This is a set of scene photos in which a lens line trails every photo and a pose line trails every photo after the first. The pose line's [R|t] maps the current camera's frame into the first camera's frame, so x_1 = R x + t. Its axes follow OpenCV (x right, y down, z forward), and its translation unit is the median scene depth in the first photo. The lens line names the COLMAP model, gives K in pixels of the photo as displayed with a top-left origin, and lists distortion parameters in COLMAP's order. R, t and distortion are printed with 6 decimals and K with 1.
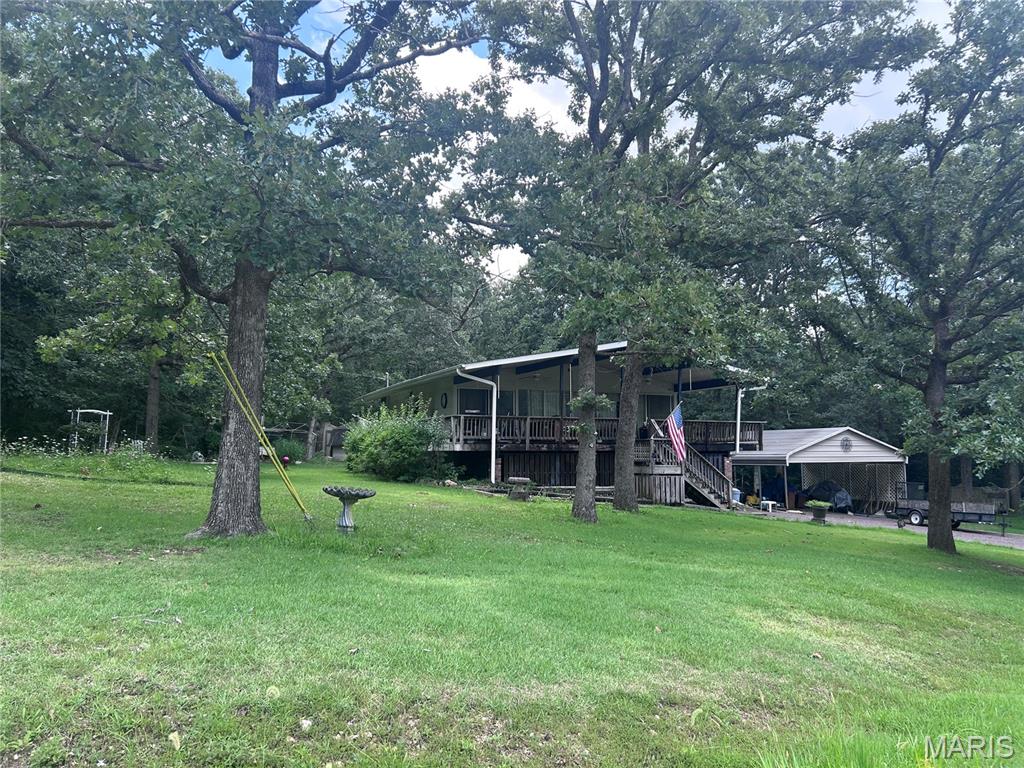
lens RADIAL K [[764.9, 0, 512.0], [0, 764.9, 384.0], [0, 0, 1]] dist [0.089907, -0.119301]
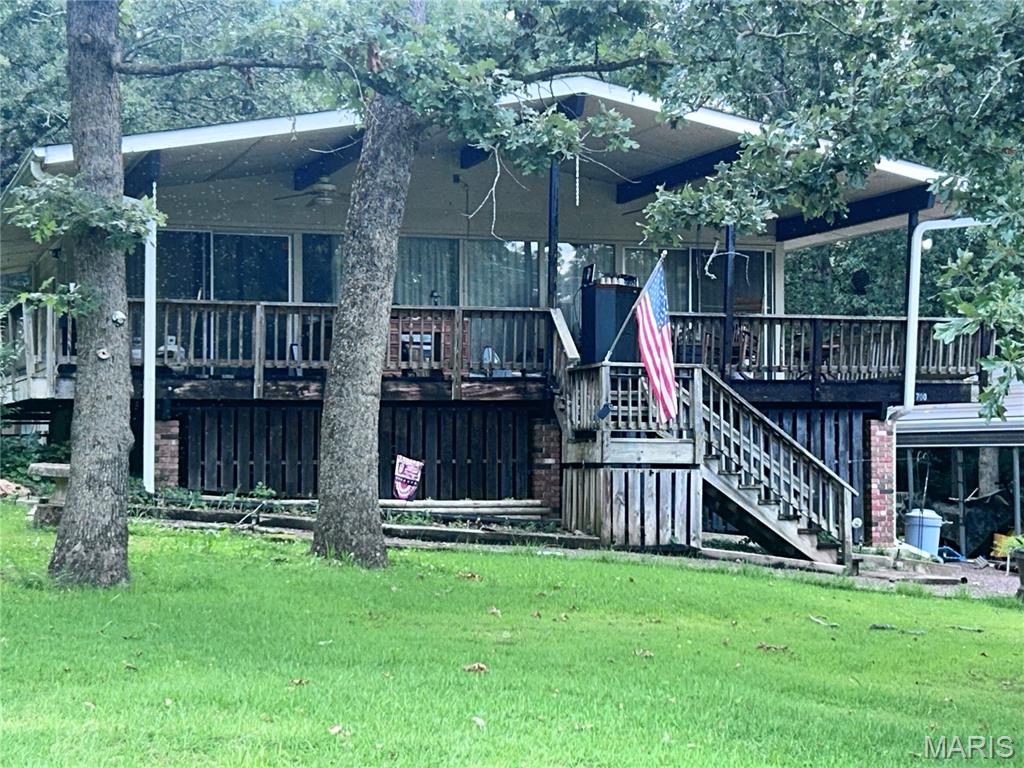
lens RADIAL K [[1950.1, 0, 512.0], [0, 1950.1, 384.0], [0, 0, 1]] dist [0.127589, -0.151618]
pose [[0.995973, -0.002409, -0.089616, 0.234724], [0.007691, 0.998250, 0.058634, 0.030211], [0.089318, -0.059087, 0.994249, 0.121534]]
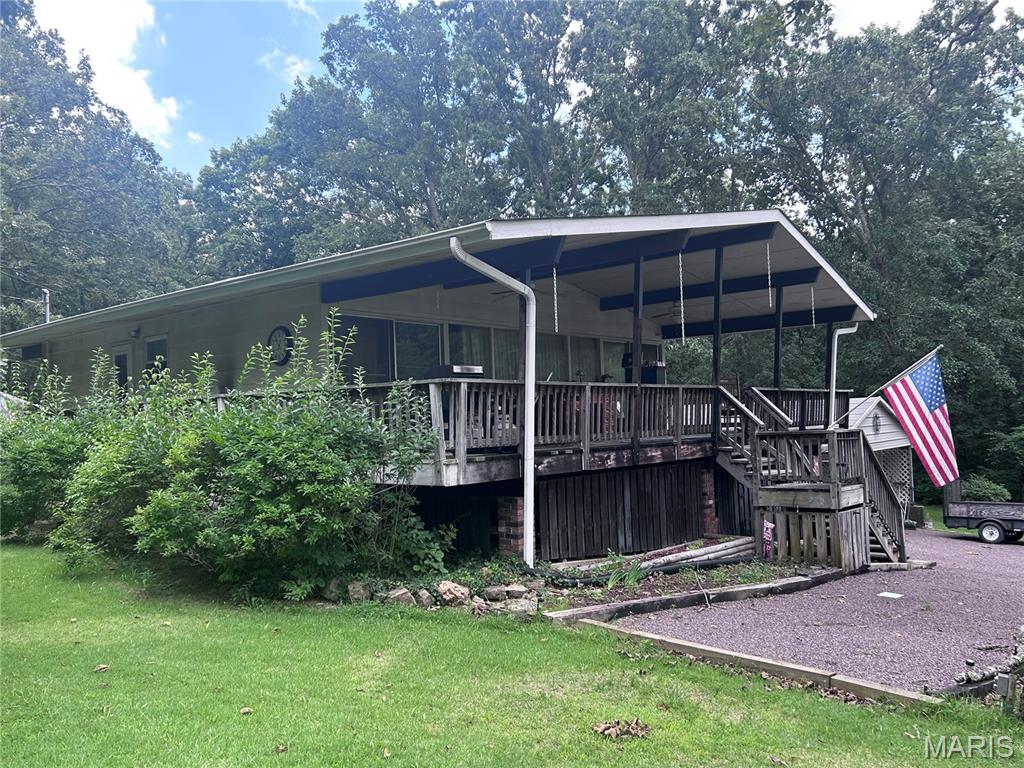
lens RADIAL K [[831.4, 0, 512.0], [0, 831.4, 384.0], [0, 0, 1]] dist [0.062436, -0.002622]
pose [[0.897123, -0.006218, 0.441738, -0.216152], [-0.010450, 0.999323, 0.035289, 0.030560], [-0.441658, -0.036275, 0.896450, 0.685084]]
